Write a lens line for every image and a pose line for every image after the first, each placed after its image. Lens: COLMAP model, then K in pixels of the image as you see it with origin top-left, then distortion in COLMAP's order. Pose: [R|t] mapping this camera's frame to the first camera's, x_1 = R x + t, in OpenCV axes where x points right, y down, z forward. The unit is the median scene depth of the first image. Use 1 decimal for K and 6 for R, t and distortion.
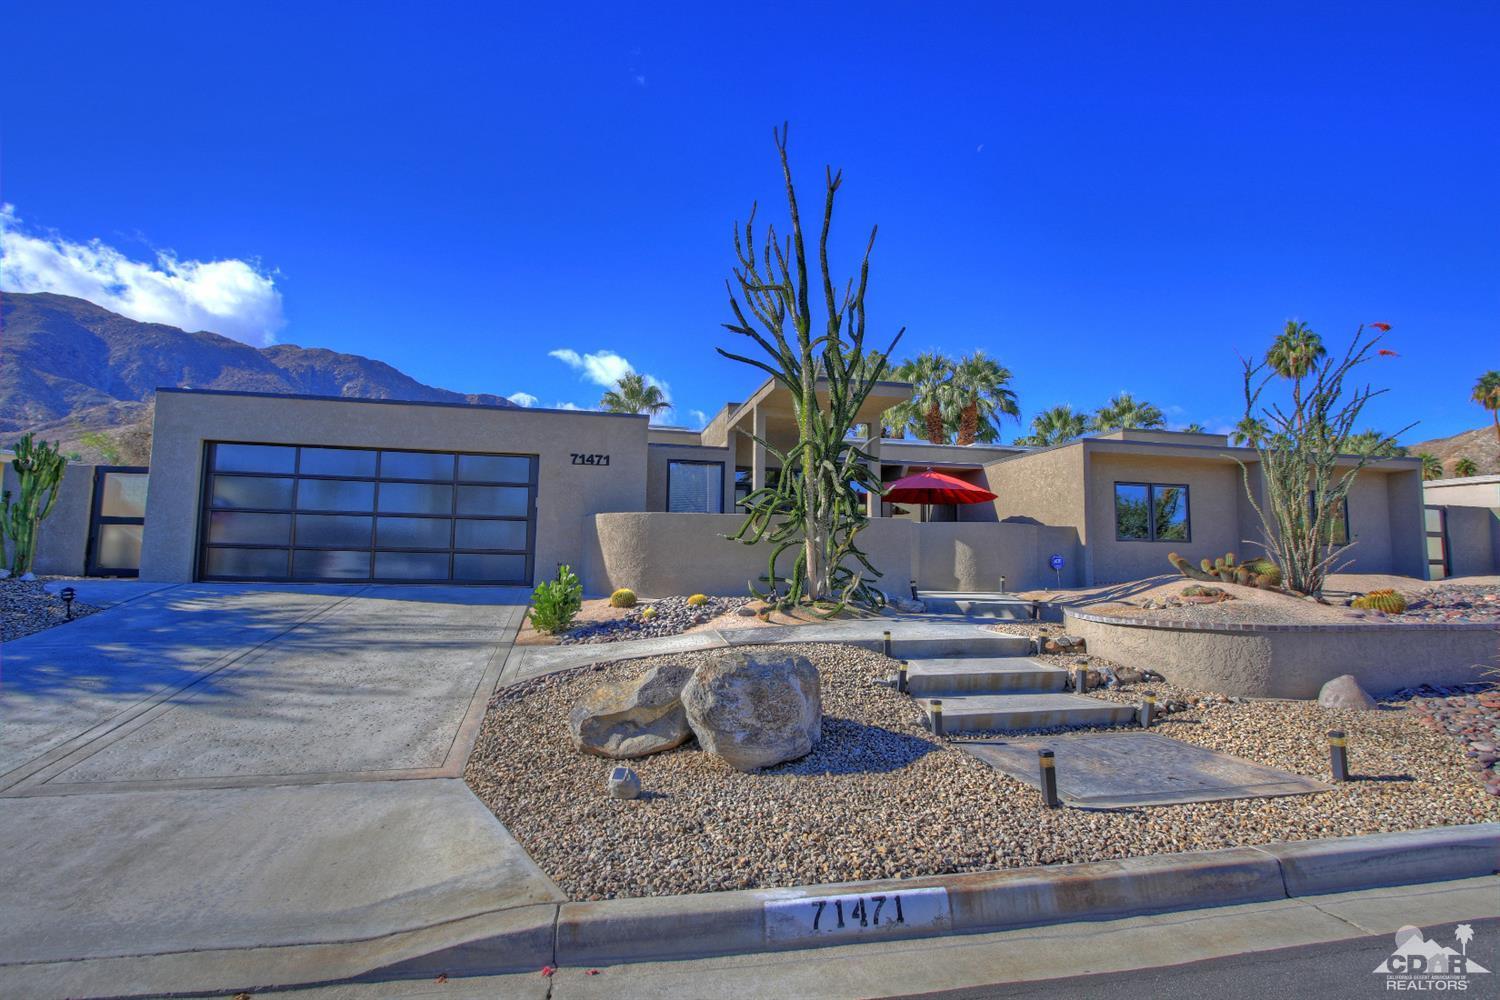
lens RADIAL K [[696.9, 0, 732.9], [0, 696.9, 498.0], [0, 0, 1]] dist [-0.016389, 0.000959]
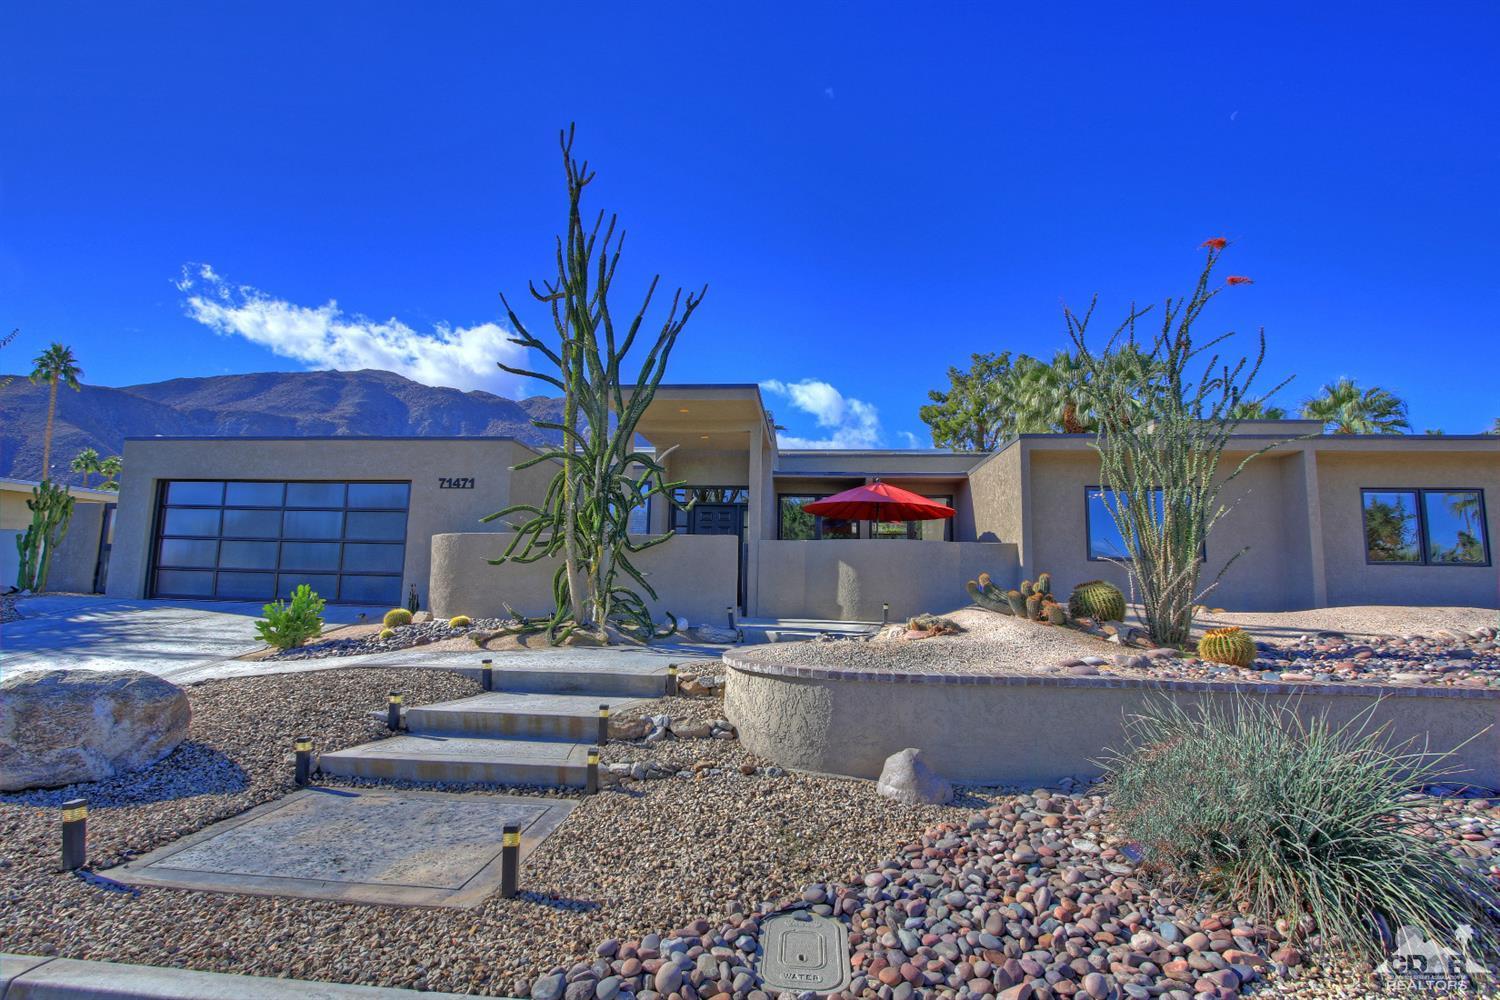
lens RADIAL K [[698.8, 0, 736.2], [0, 698.8, 507.4], [0, 0, 1]] dist [-0.019412, 0.000061]
pose [[0.955544, -0.028605, -0.293459, 0.482978], [0.021569, 0.999398, -0.027185, 0.016755], [0.294060, 0.019647, 0.955585, 0.145154]]
